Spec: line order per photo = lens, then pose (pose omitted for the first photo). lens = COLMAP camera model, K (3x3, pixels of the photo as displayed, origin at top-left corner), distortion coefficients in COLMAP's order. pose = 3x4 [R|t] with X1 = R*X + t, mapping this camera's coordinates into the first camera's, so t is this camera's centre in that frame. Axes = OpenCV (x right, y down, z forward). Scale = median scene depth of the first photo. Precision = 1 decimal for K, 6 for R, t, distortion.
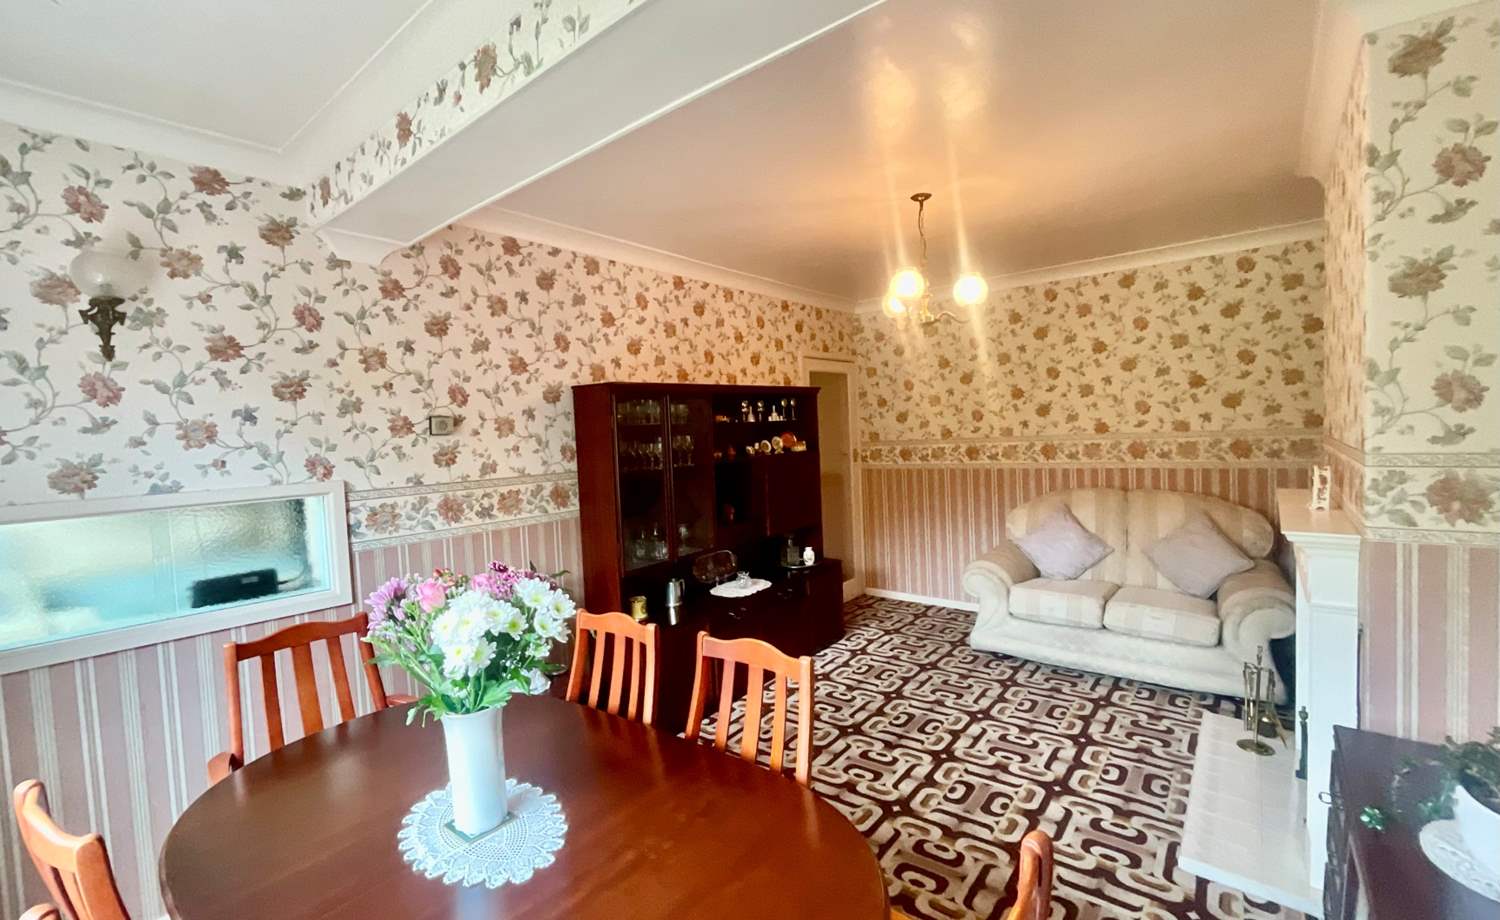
lens RADIAL K [[656.0, 0, 757.4], [0, 656.0, 462.2], [0, 0, 1]] dist [-0.000073, -0.000121]
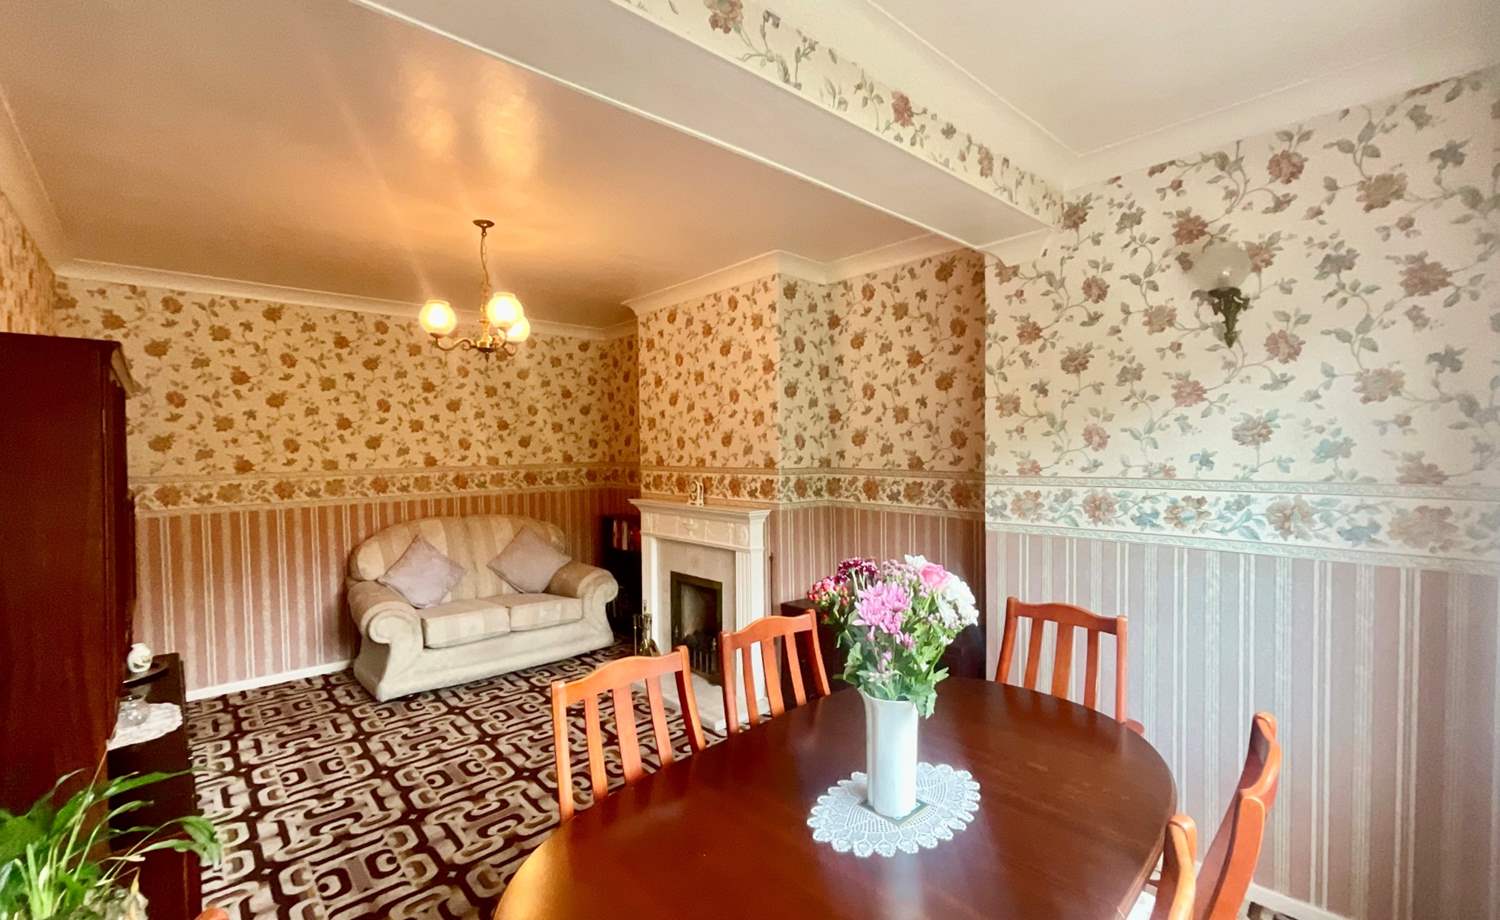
lens RADIAL K [[656.0, 0, 757.4], [0, 656.0, 462.2], [0, 0, 1]] dist [-0.000073, -0.000121]
pose [[0.132686, 0.016469, 0.991021, -0.486416], [0.055382, 0.998177, -0.024003, 0.004486], [-0.989610, 0.058069, 0.131532, 0.336672]]
